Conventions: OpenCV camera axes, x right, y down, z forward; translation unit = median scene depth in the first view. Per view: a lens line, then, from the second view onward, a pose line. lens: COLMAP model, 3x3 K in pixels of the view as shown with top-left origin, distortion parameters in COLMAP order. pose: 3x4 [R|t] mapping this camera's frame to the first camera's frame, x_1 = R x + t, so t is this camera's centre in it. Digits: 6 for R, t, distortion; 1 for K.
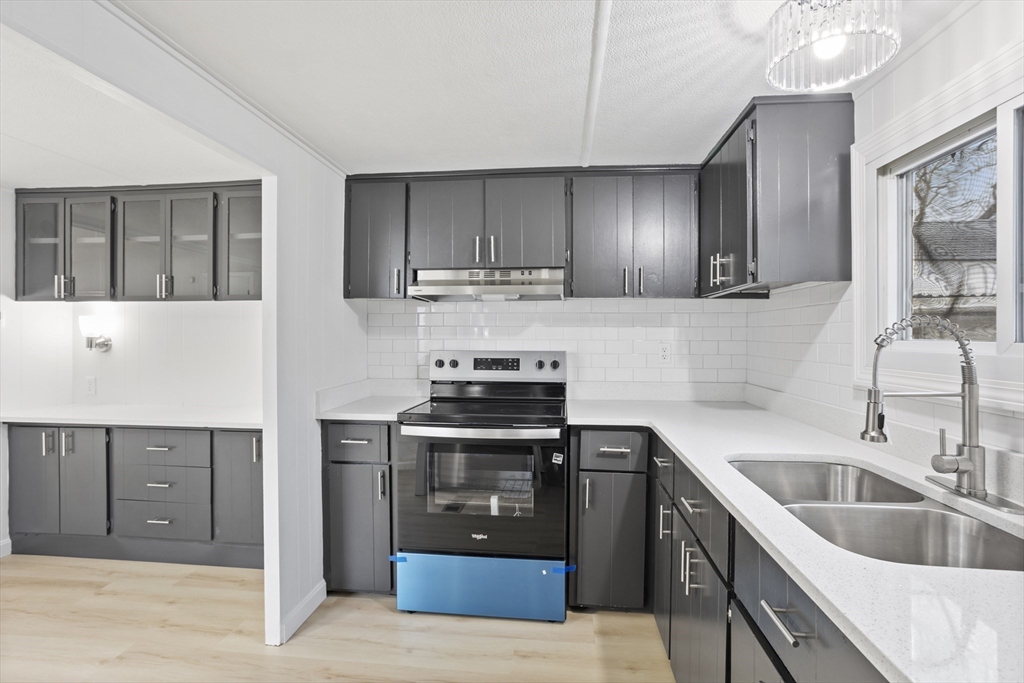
lens RADIAL K [[500.9, 0, 514.5], [0, 500.9, 338.9], [0, 0, 1]] dist [-0.037882, 0.019622]
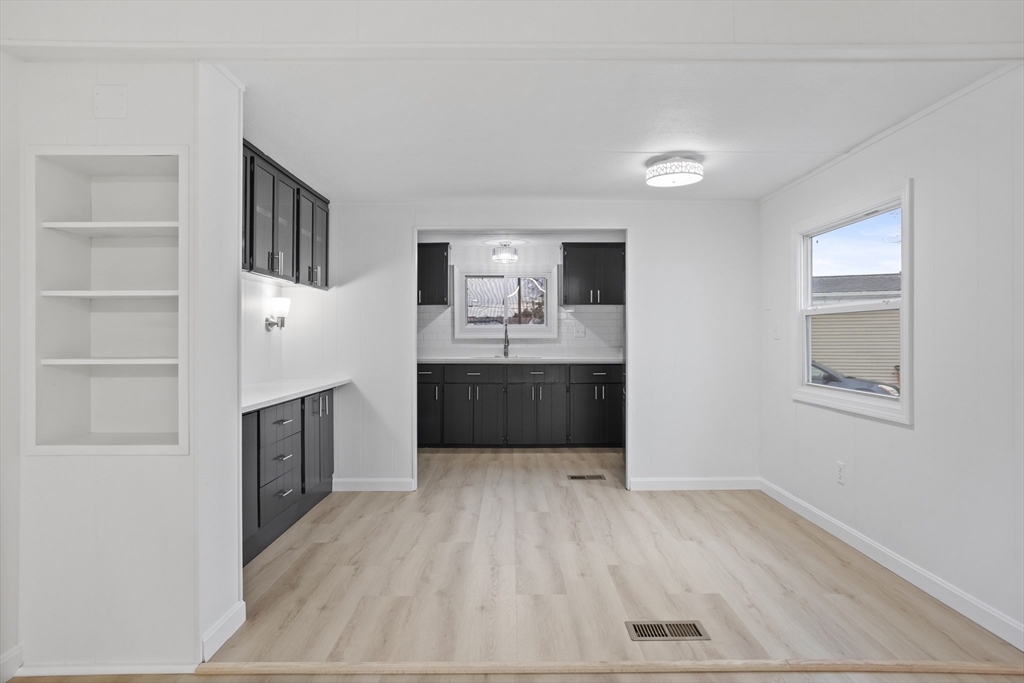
lens RADIAL K [[582.2, 0, 510.5], [0, 582.2, 334.1], [0, 0, 1]] dist [-0.030398, 0.010790]
pose [[-0.109986, 0.003020, 0.993929, -2.091140], [0.009824, 0.999950, -0.001951, 0.049647], [-0.993885, 0.009550, -0.110010, 0.703803]]
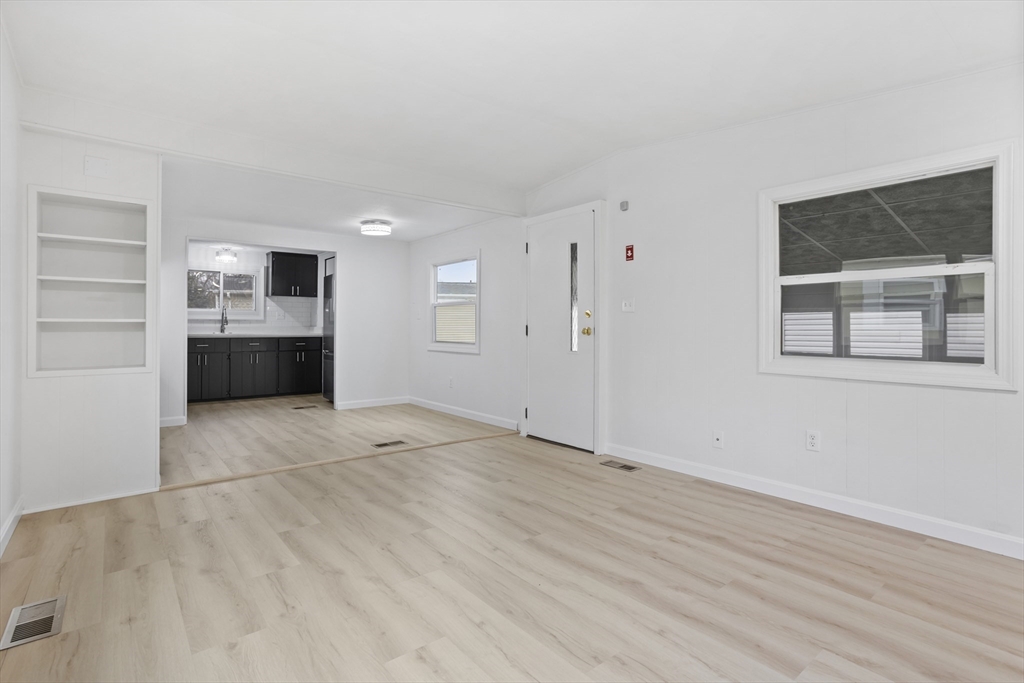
lens RADIAL K [[500.9, 0, 508.9], [0, 500.9, 321.4], [0, 0, 1]] dist [-0.037882, 0.019622]
pose [[-0.708084, 0.004331, 0.706115, -2.726672], [0.002355, 0.999990, -0.003771, 0.089144], [-0.706124, -0.001007, -0.708087, 1.288231]]
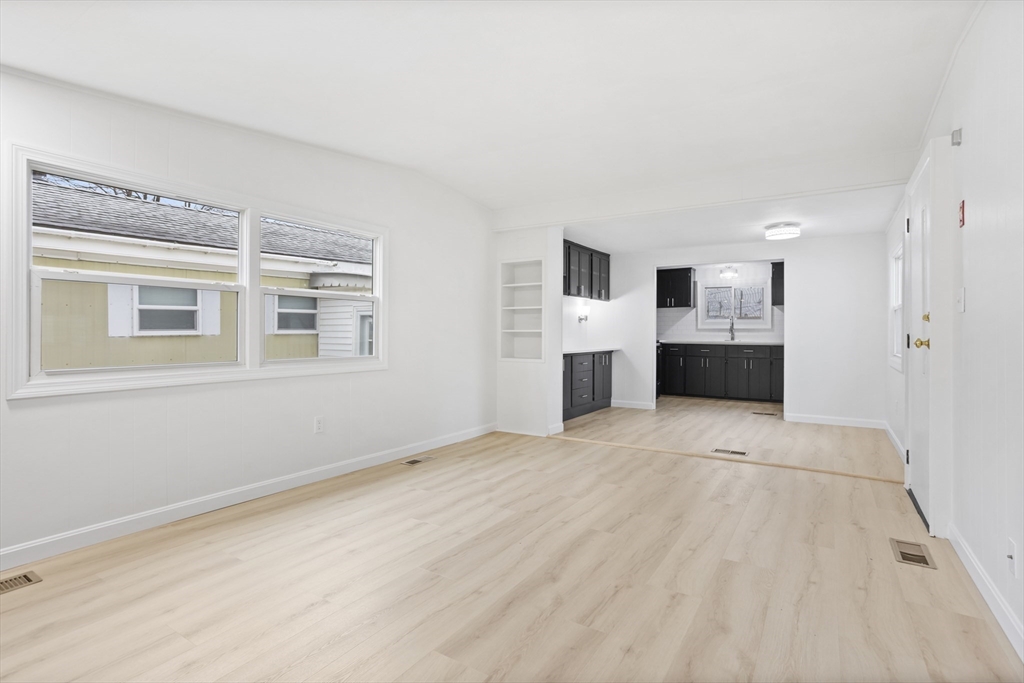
lens RADIAL K [[500.9, 0, 516.7], [0, 500.9, 331.5], [0, 0, 1]] dist [-0.037882, 0.019622]
pose [[0.439910, 0.002667, 0.898038, -3.079149], [0.004162, 0.999979, -0.005008, 0.093063], [-0.898032, 0.005941, 0.439890, 0.286433]]
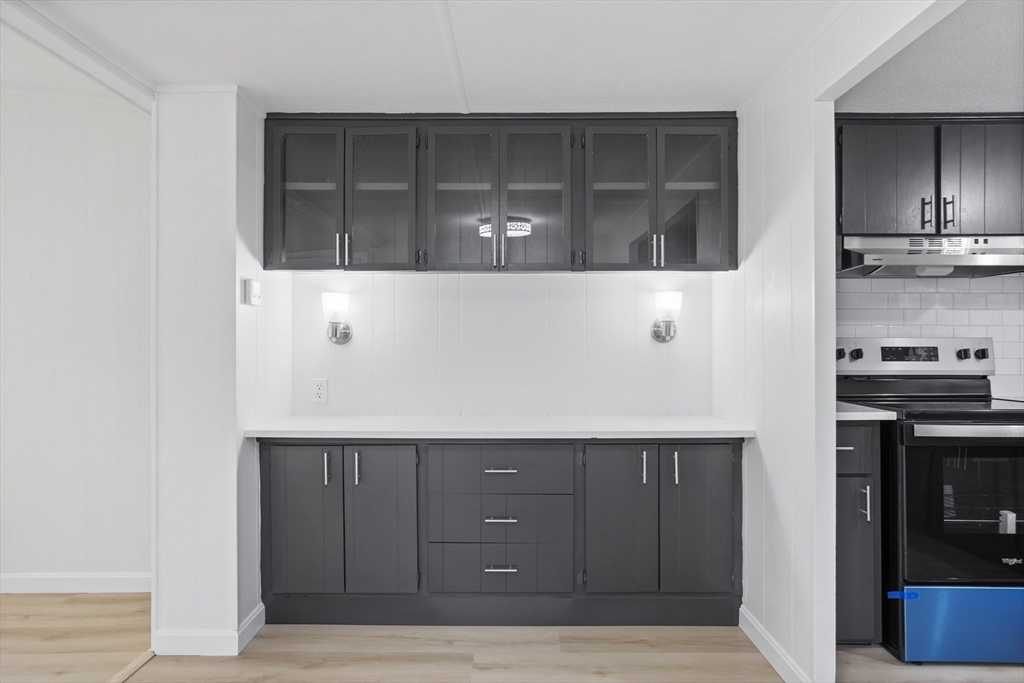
lens RADIAL K [[613.7, 0, 509.8], [0, 613.7, 343.8], [0, 0, 1]] dist [-0.013531, 0.011454]
pose [[0.993867, -0.000363, 0.110578, -0.857002], [0.001868, 0.999907, -0.013505, 0.049604], [-0.110563, 0.013629, 0.993776, 0.087813]]
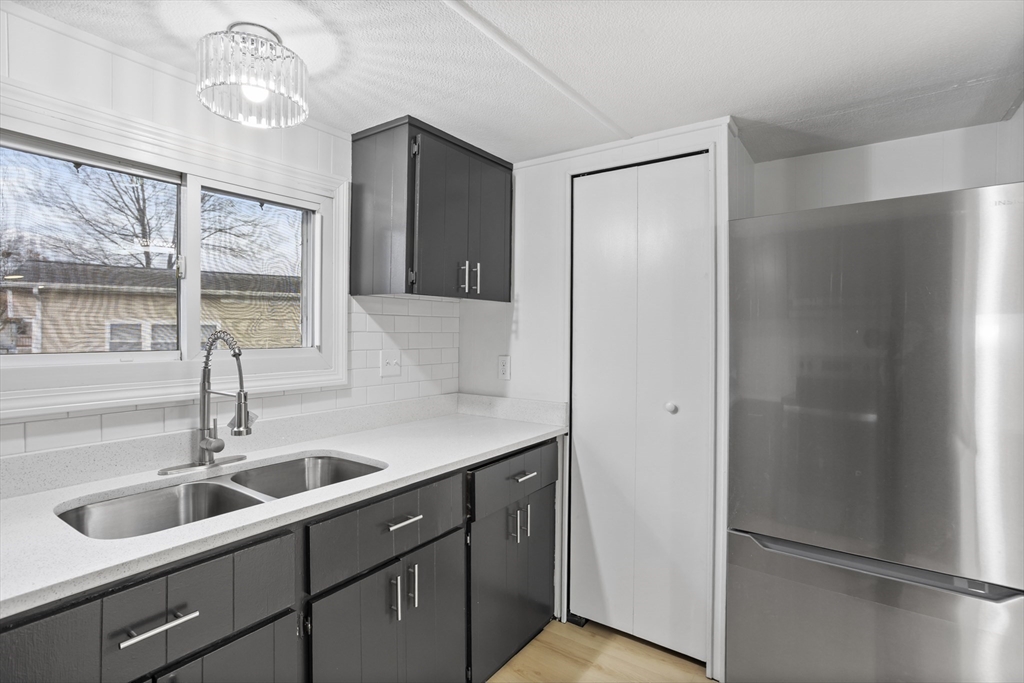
lens RADIAL K [[500.9, 0, 510.3], [0, 500.9, 336.4], [0, 0, 1]] dist [-0.037882, 0.019622]
pose [[-0.875571, -0.008581, 0.483014, -0.200345], [-0.000846, 0.999868, 0.016231, -0.023603], [-0.483089, 0.013803, -0.875462, 0.783180]]
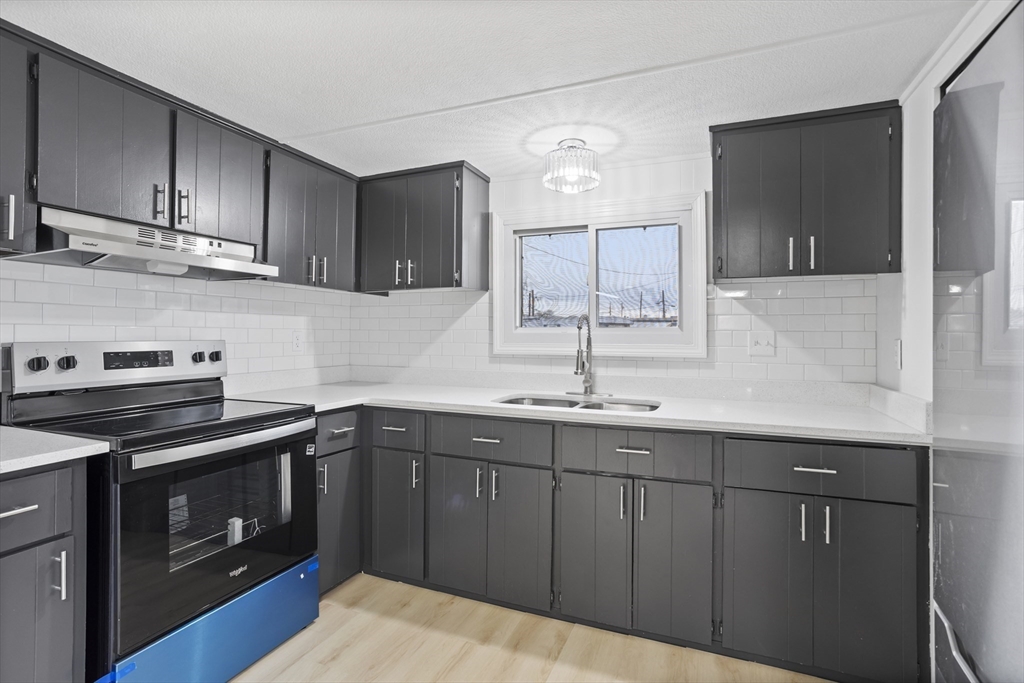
lens RADIAL K [[500.9, 0, 512.4], [0, 500.9, 329.9], [0, 0, 1]] dist [-0.037882, 0.019622]
pose [[0.278868, 0.007562, 0.960300, -0.613344], [0.004667, 0.999947, -0.009229, 0.018272], [-0.960318, 0.007056, 0.278818, 0.310925]]
